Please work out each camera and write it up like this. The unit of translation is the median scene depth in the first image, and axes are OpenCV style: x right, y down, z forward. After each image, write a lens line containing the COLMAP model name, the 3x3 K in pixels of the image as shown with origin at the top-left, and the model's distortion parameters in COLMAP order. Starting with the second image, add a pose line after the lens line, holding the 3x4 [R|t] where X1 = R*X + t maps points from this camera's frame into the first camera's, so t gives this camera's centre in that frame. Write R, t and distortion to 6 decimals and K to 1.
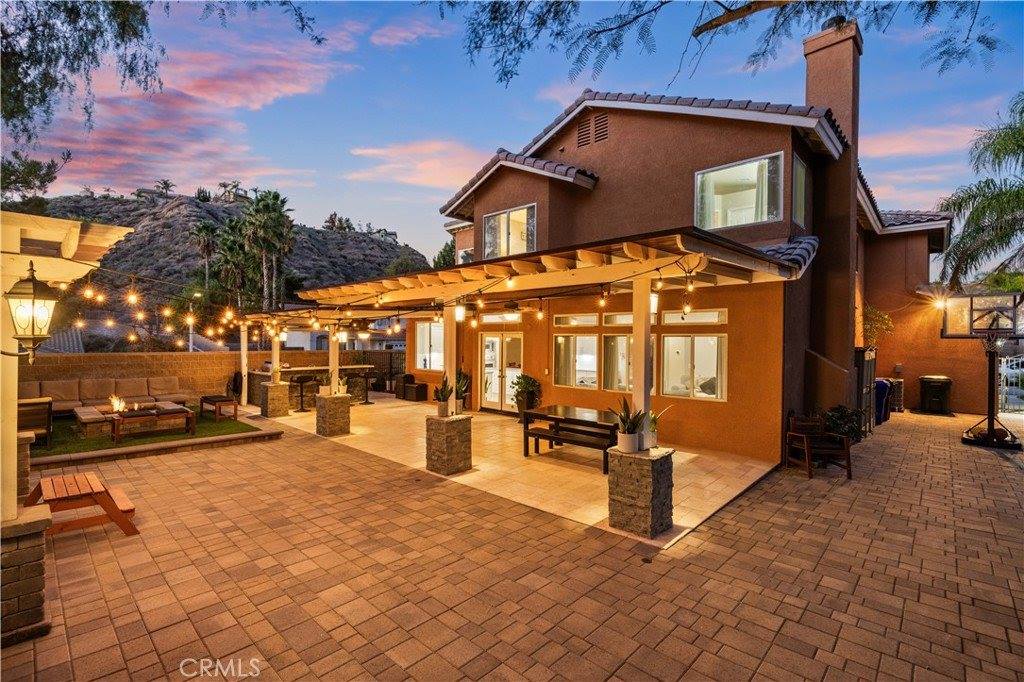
lens RADIAL K [[466.9, 0, 514.8], [0, 466.9, 339.4], [0, 0, 1]] dist [-0.000622, -0.000650]
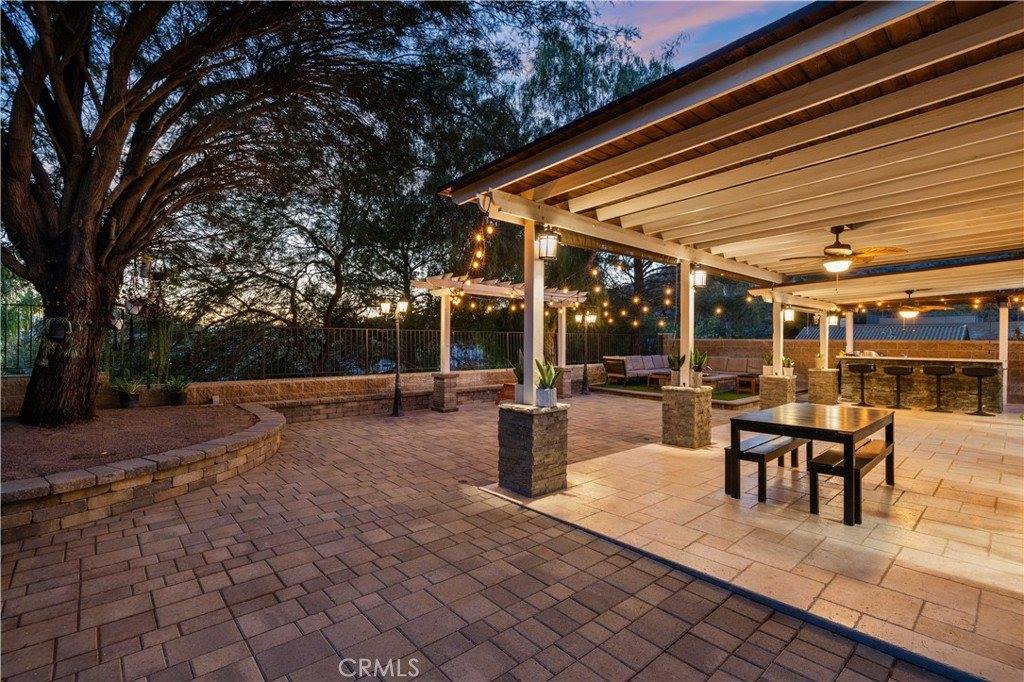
lens RADIAL K [[466.9, 0, 513.8], [0, 466.9, 341.2], [0, 0, 1]] dist [-0.000622, -0.000650]
pose [[-0.085820, -0.005173, -0.996297, 1.446034], [-0.005755, 0.999972, -0.004697, 0.123719], [0.996294, 0.005331, -0.085847, 1.225091]]
